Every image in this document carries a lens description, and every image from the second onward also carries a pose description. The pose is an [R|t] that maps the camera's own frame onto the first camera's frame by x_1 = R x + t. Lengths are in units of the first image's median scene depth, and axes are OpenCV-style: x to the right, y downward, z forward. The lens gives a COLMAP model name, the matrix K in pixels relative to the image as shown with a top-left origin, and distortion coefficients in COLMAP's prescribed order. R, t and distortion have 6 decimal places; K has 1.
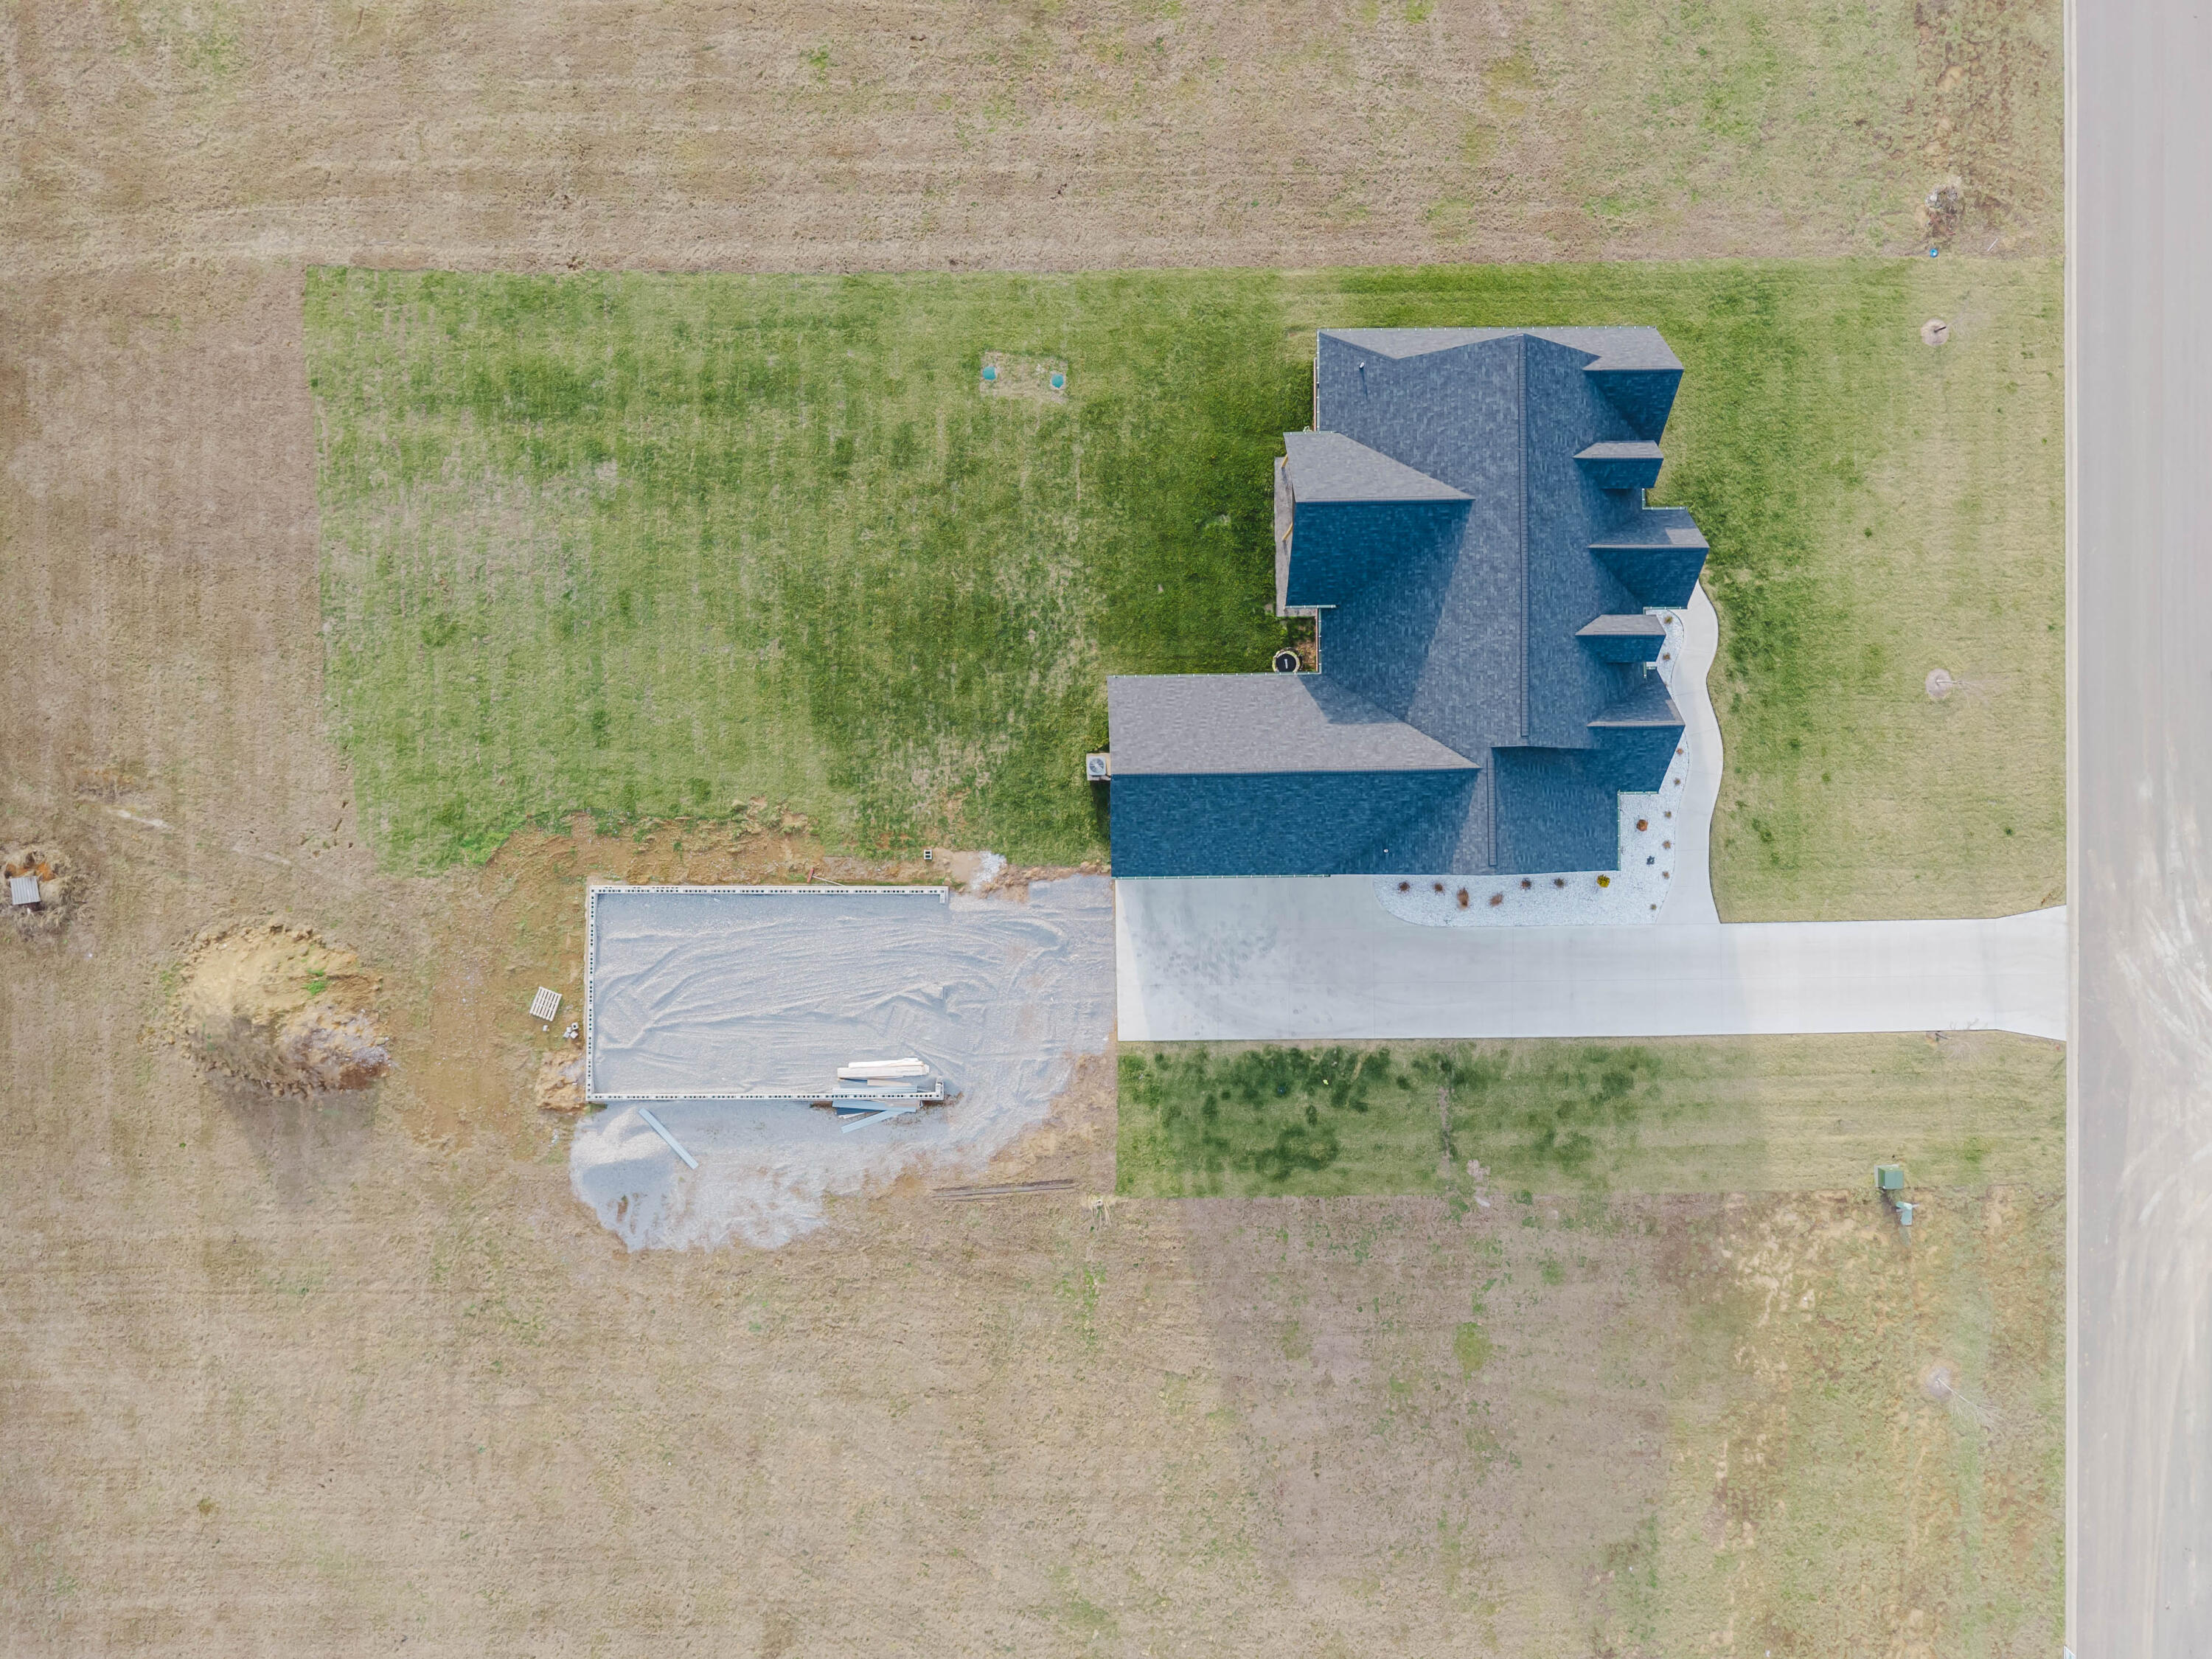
lens RADIAL K [[1492.9, 0, 1106.0], [0, 1492.9, 829.5], [0, 0, 1]] dist [0.015407, -0.016238]
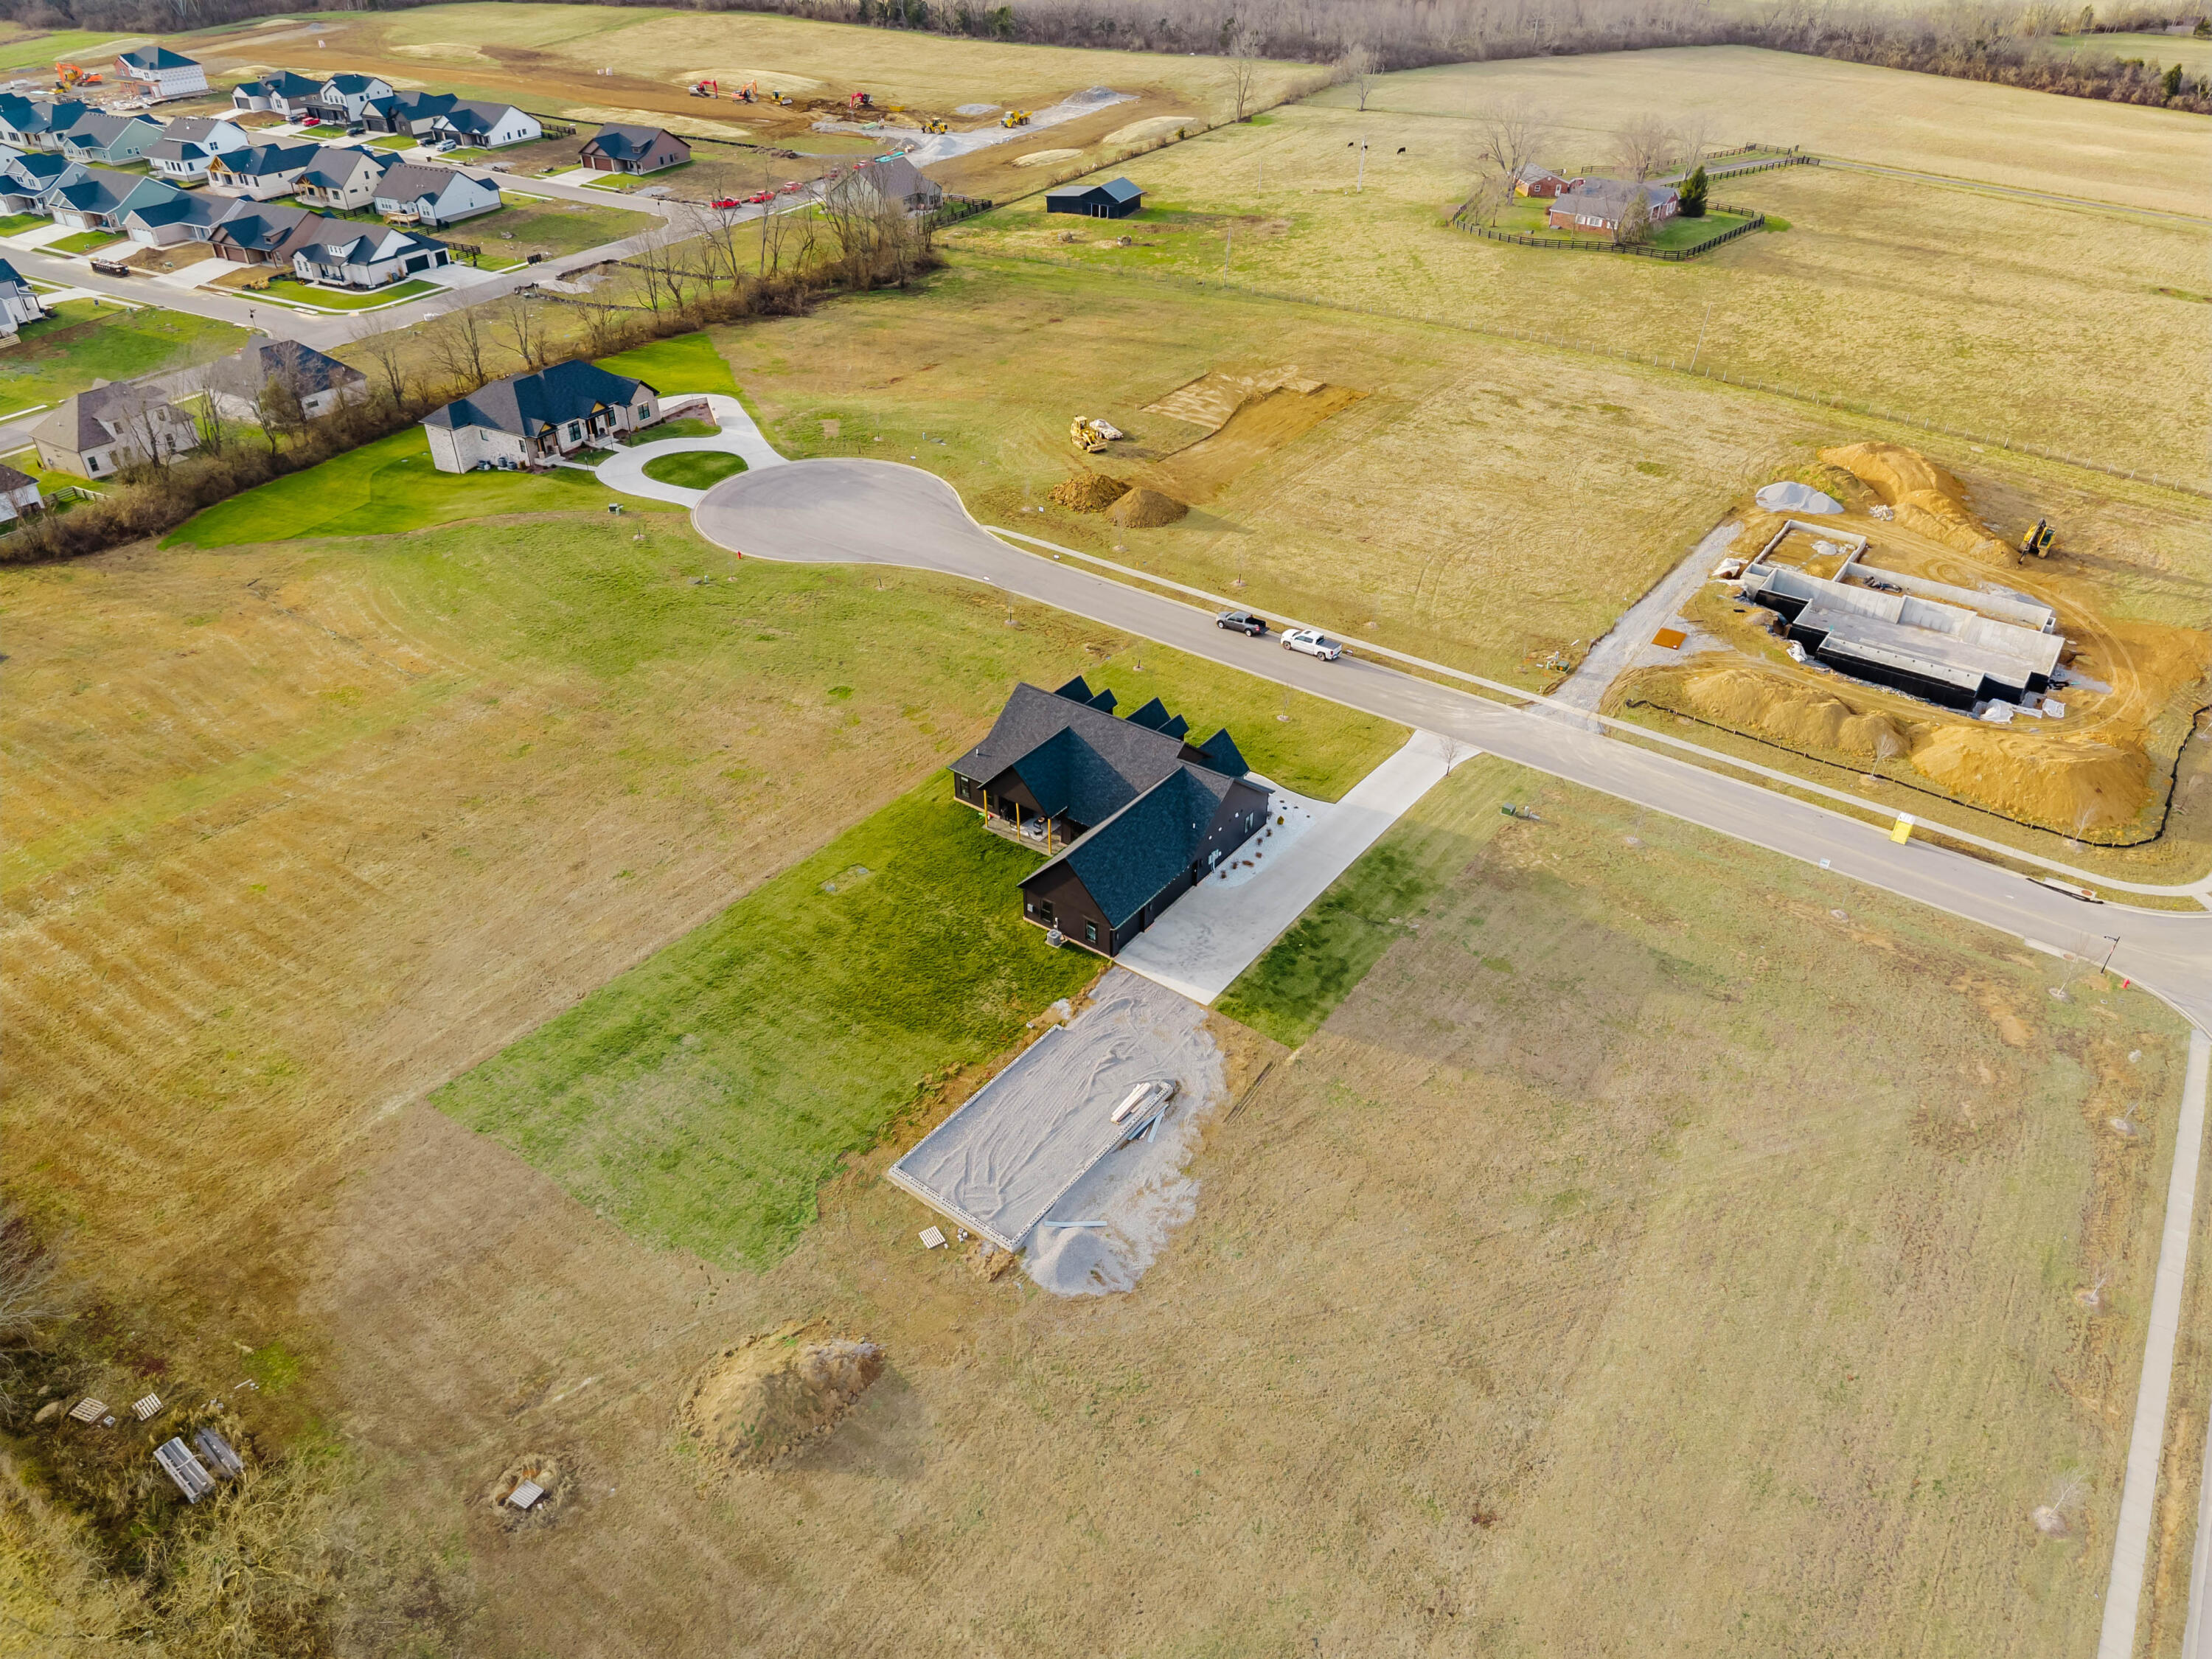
lens RADIAL K [[1492.9, 0, 1106.0], [0, 1492.9, 829.5], [0, 0, 1]] dist [0.015407, -0.016238]
pose [[0.595714, -0.457514, 0.660156, -0.960741], [0.803181, 0.334181, -0.493177, 0.740509], [0.005024, 0.824017, 0.566543, 0.002865]]
